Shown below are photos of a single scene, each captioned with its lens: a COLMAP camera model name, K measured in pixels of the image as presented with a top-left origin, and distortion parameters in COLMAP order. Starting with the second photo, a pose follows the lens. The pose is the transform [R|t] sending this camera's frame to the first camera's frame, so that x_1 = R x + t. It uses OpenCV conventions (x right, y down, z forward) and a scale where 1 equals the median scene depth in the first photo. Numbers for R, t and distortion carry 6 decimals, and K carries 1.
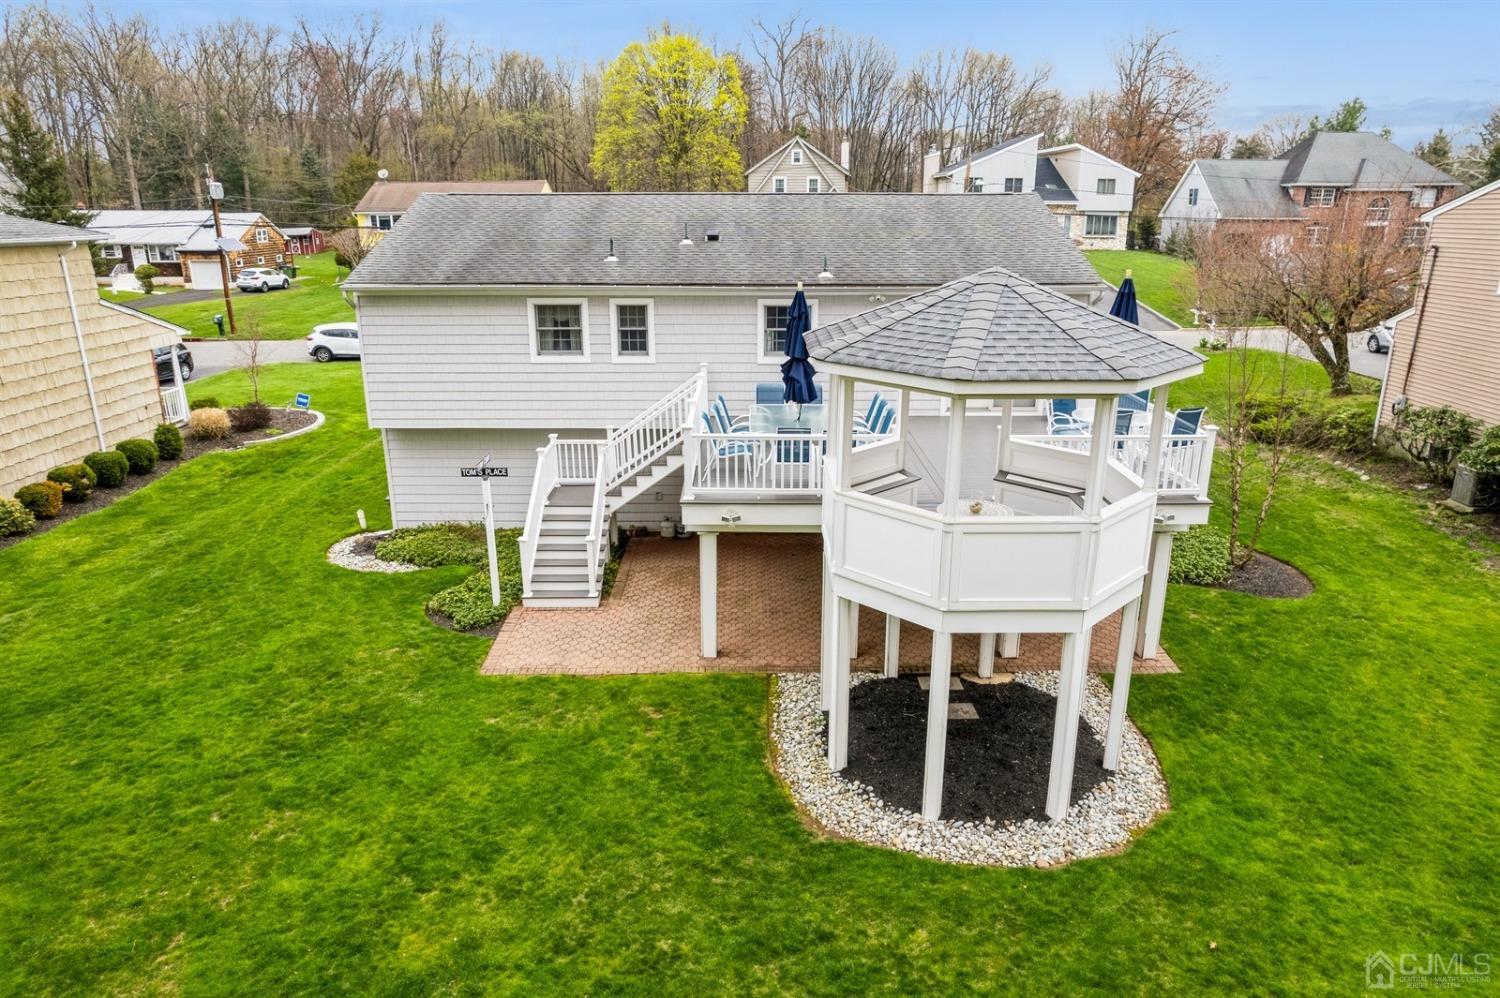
lens RADIAL K [[968.0, 0, 755.8], [0, 968.0, 499.0], [0, 0, 1]] dist [-0.078551, 0.070963]
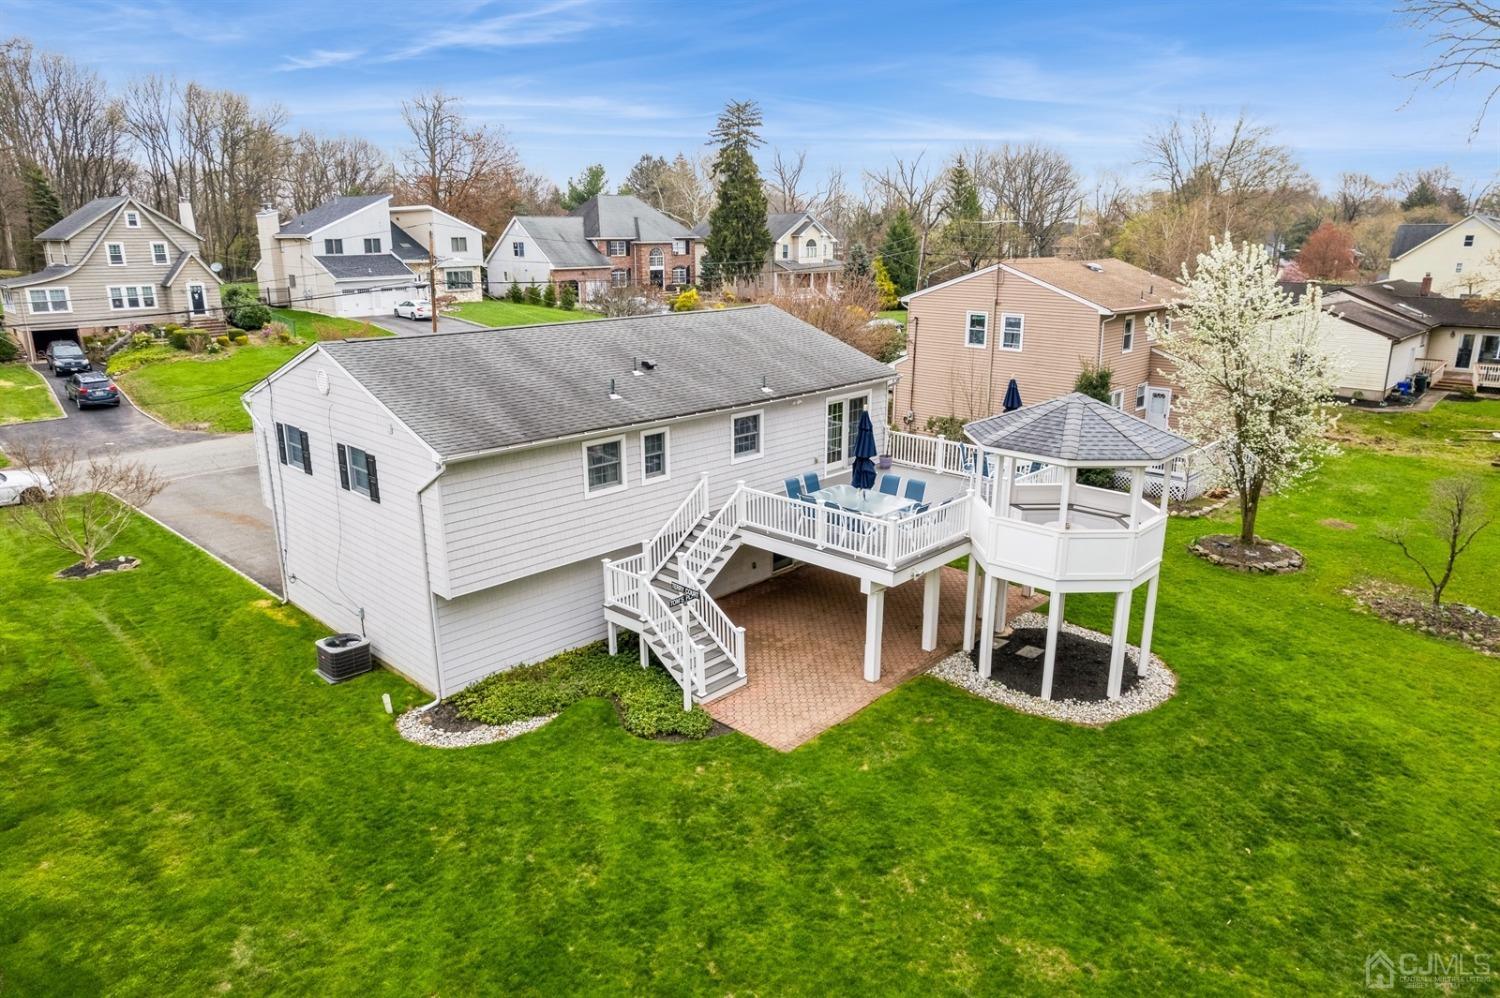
lens RADIAL K [[968.0, 0, 755.8], [0, 968.0, 499.0], [0, 0, 1]] dist [-0.078551, 0.070963]
pose [[0.683254, -0.196974, 0.703111, -0.841398], [0.213859, 0.974684, 0.065234, -0.167463], [-0.698160, 0.105795, 0.708082, 0.092342]]
